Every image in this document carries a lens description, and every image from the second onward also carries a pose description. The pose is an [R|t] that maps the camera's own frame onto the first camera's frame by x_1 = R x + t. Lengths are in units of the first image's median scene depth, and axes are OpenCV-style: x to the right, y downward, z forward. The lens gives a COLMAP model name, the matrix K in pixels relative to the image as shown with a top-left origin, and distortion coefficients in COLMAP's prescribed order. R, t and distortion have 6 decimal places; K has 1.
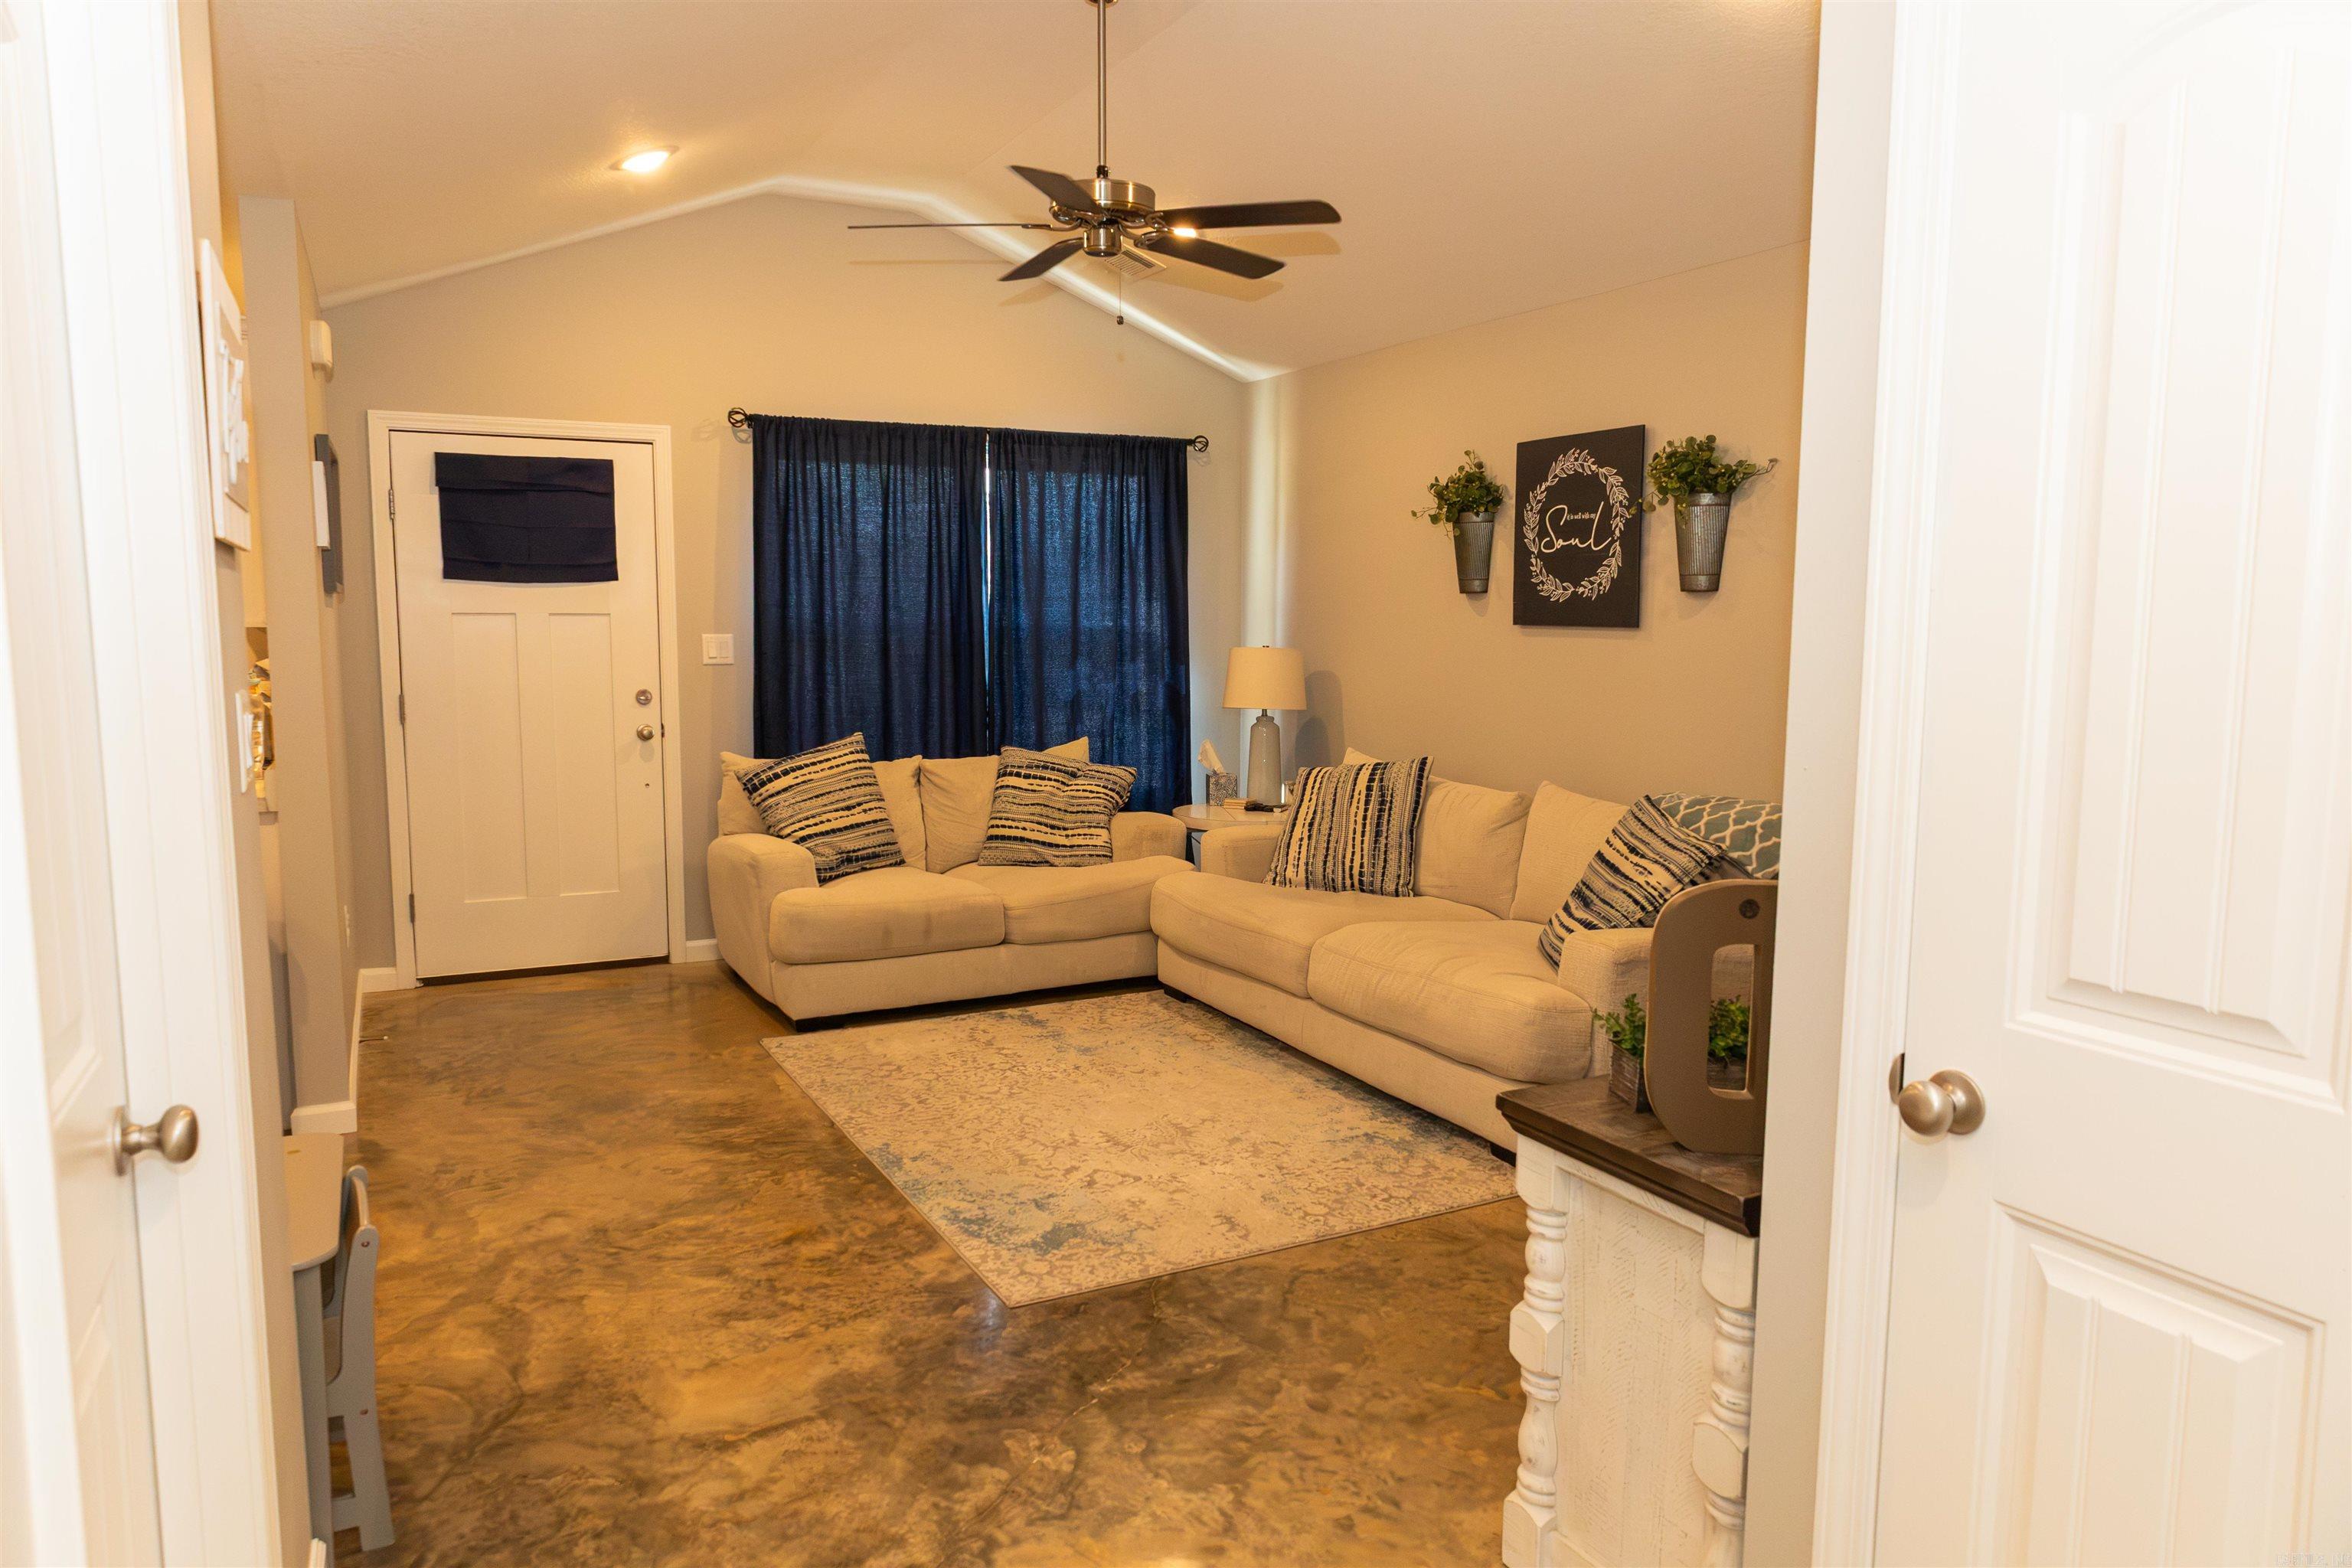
lens RADIAL K [[1516.7, 0, 1176.0], [0, 1516.7, 784.0], [0, 0, 1]] dist [-0.011694, 0.002495]
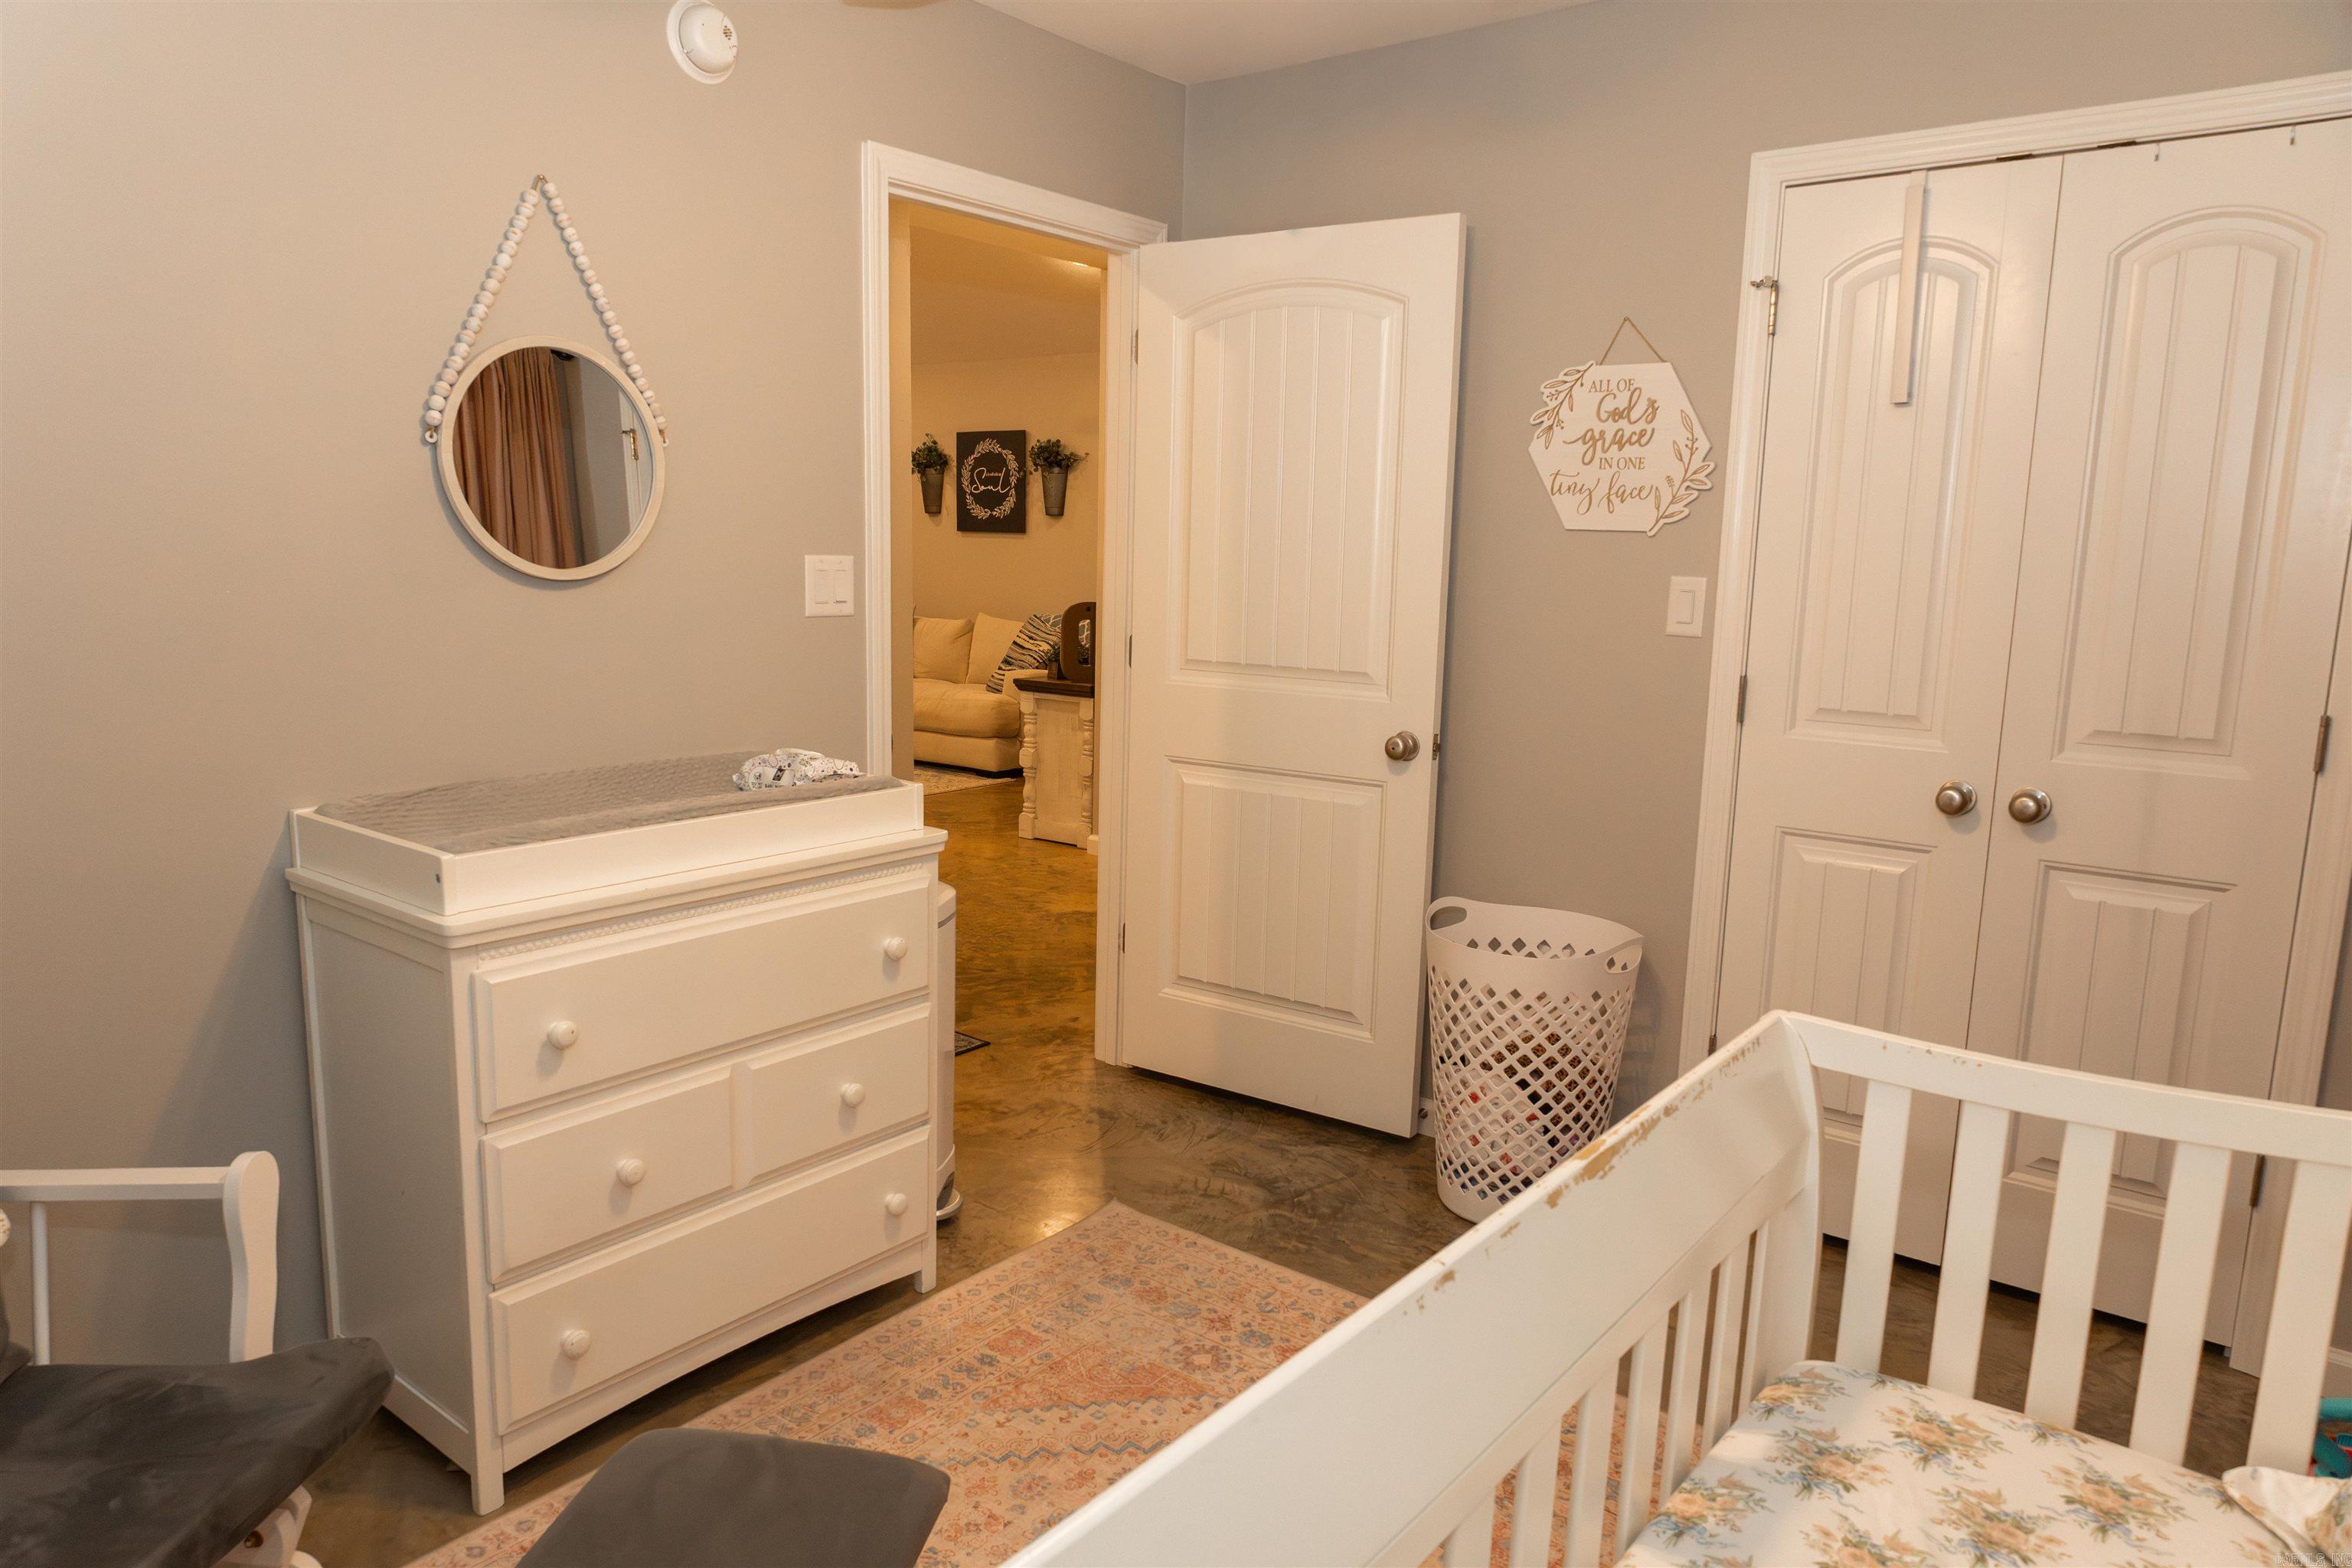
lens RADIAL K [[1516.7, 0, 1176.0], [0, 1516.7, 784.0], [0, 0, 1]] dist [-0.011694, 0.002495]
pose [[0.906043, -0.045584, 0.420724, -0.355574], [0.024647, 0.998178, 0.055071, 0.116669], [-0.422468, -0.039527, 0.905515, -0.867815]]
